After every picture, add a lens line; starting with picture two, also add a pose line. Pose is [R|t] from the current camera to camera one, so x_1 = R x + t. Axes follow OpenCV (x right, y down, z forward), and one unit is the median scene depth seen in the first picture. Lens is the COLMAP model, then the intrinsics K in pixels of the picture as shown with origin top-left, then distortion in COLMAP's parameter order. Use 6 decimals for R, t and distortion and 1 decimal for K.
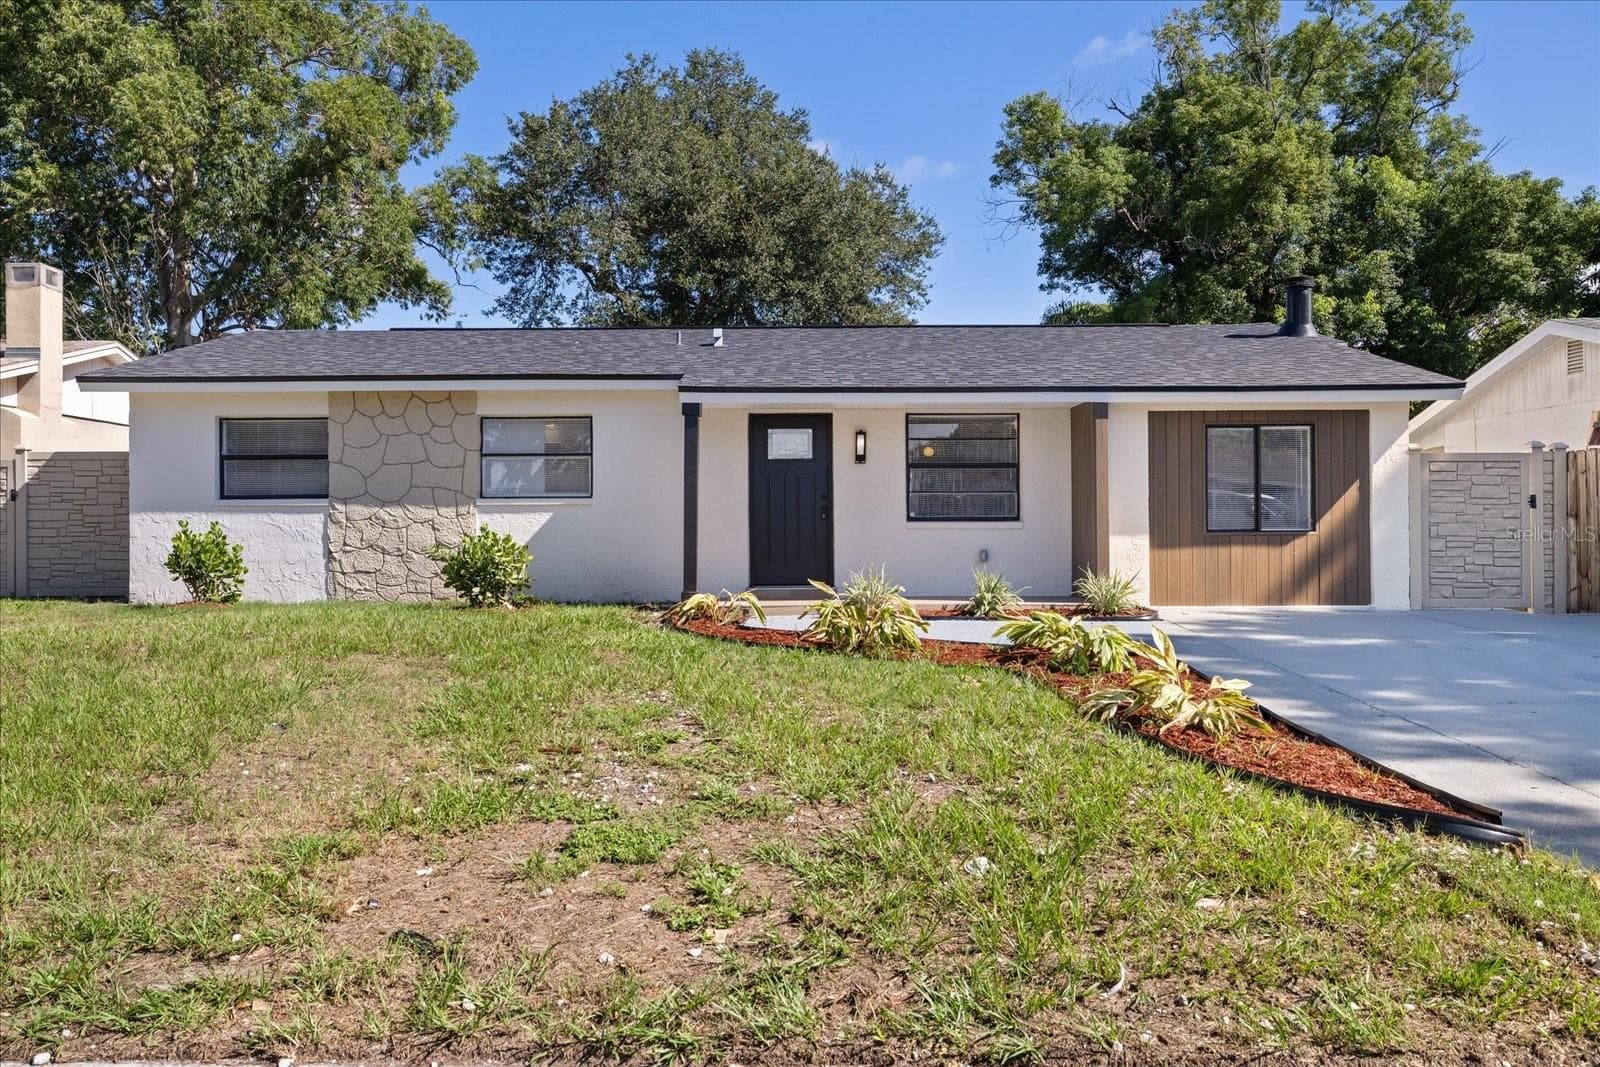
lens RADIAL K [[1161.0, 0, 787.7], [0, 1161.0, 529.4], [0, 0, 1]] dist [-0.001991, 0.000323]
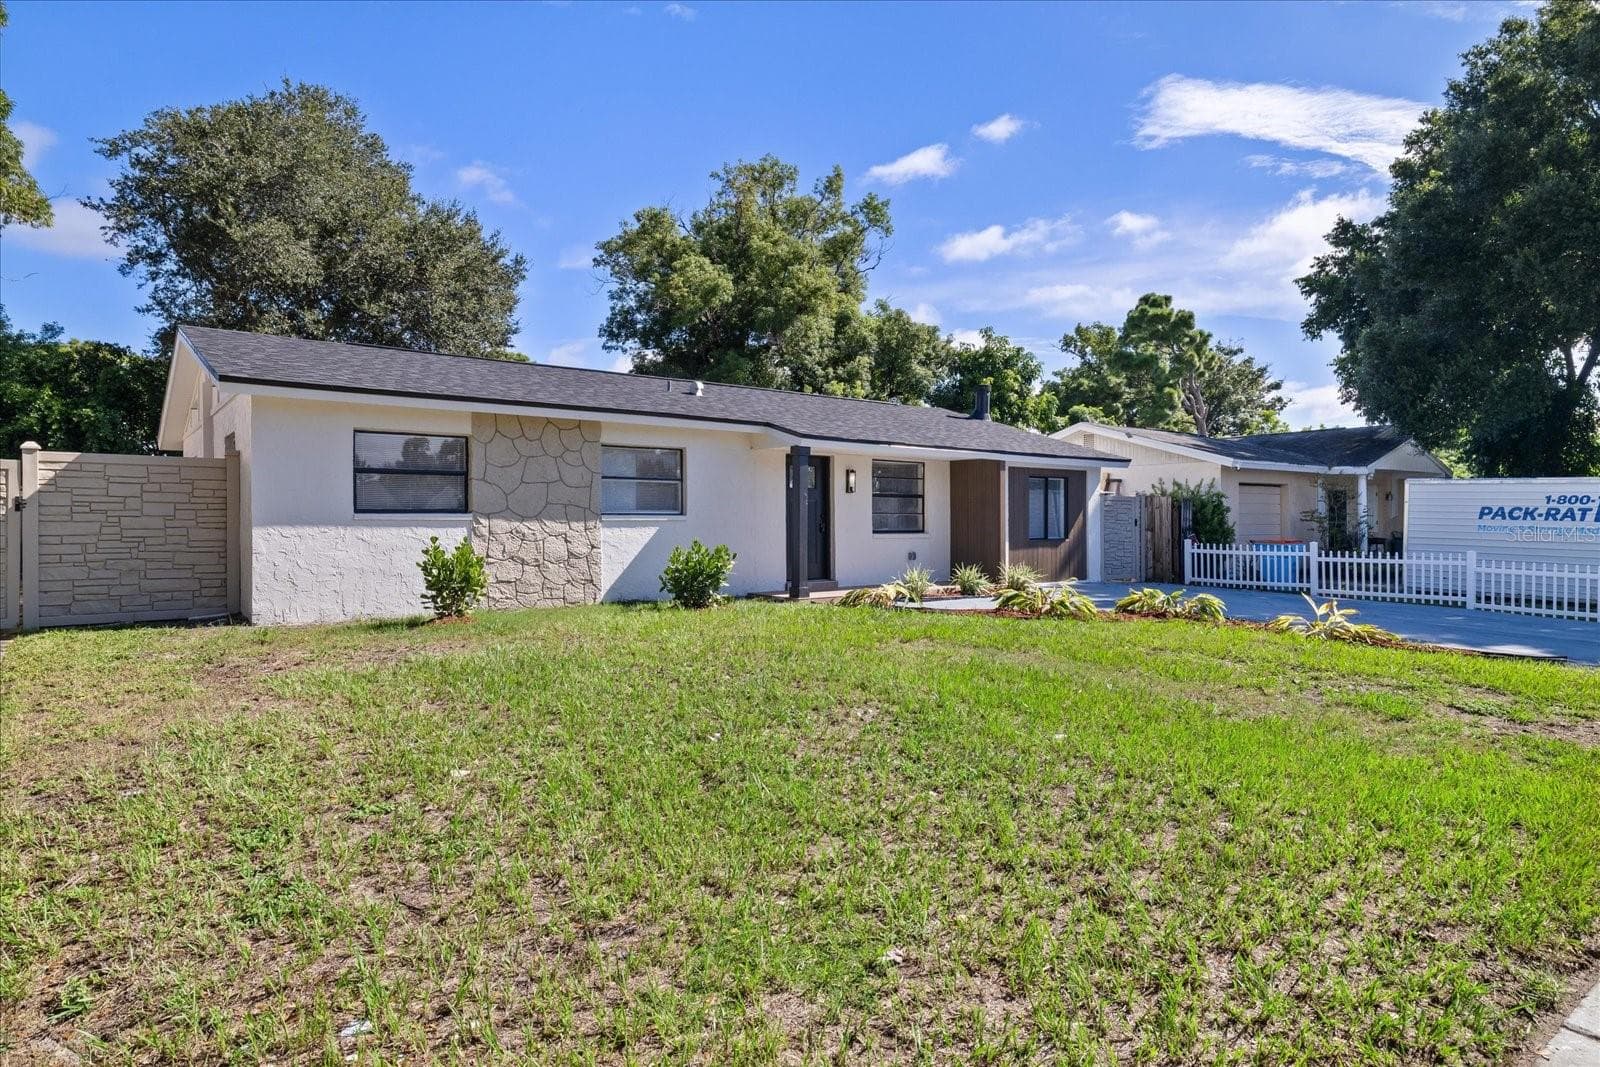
lens RADIAL K [[923.9, 0, 808.8], [0, 923.9, 525.6], [0, 0, 1]] dist [0.001319, 0.000636]
pose [[0.777110, 0.002306, 0.629361, -0.686171], [0.000839, 0.999989, -0.004699, -0.011147], [-0.629364, 0.004180, 0.777099, 0.152917]]
